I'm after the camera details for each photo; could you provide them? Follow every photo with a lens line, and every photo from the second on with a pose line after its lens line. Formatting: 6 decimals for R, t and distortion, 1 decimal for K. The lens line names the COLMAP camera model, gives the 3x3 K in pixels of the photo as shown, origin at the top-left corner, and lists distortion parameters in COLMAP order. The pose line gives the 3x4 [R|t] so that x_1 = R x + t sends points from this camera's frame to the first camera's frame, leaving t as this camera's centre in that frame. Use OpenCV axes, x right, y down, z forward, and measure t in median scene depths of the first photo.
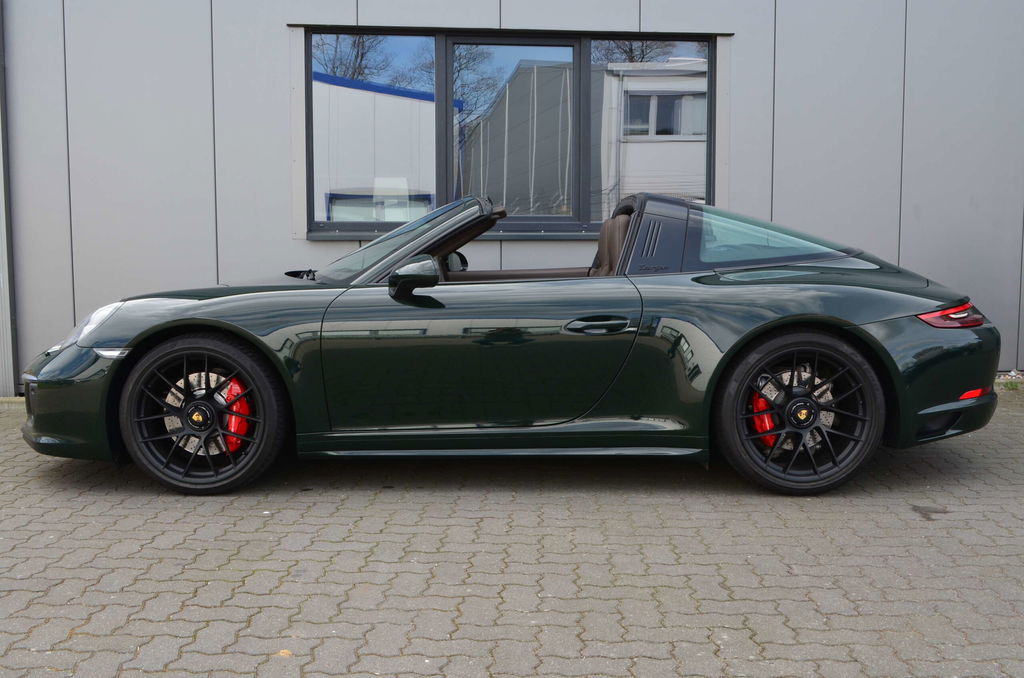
lens RADIAL K [[1063.3, 0, 512.0], [0, 1063.3, 339.0], [0, 0, 1]] dist [0.001791, 0.001394]
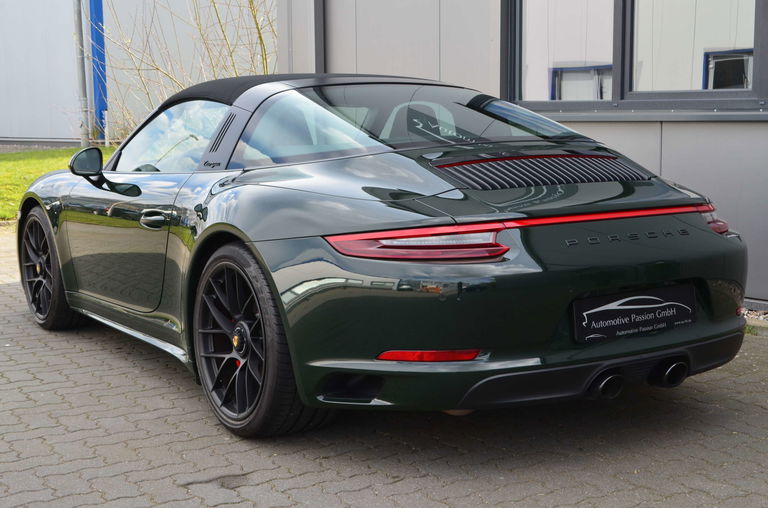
lens RADIAL K [[1167.1, 0, 384.0], [0, 1167.1, 254.0], [0, 0, 1]] dist [-0.004902, -0.177549]
pose [[0.514706, 0.097857, -0.851764, 0.811792], [-0.071141, 0.994914, 0.071314, -0.051723], [0.854410, 0.023890, 0.519050, 0.454800]]
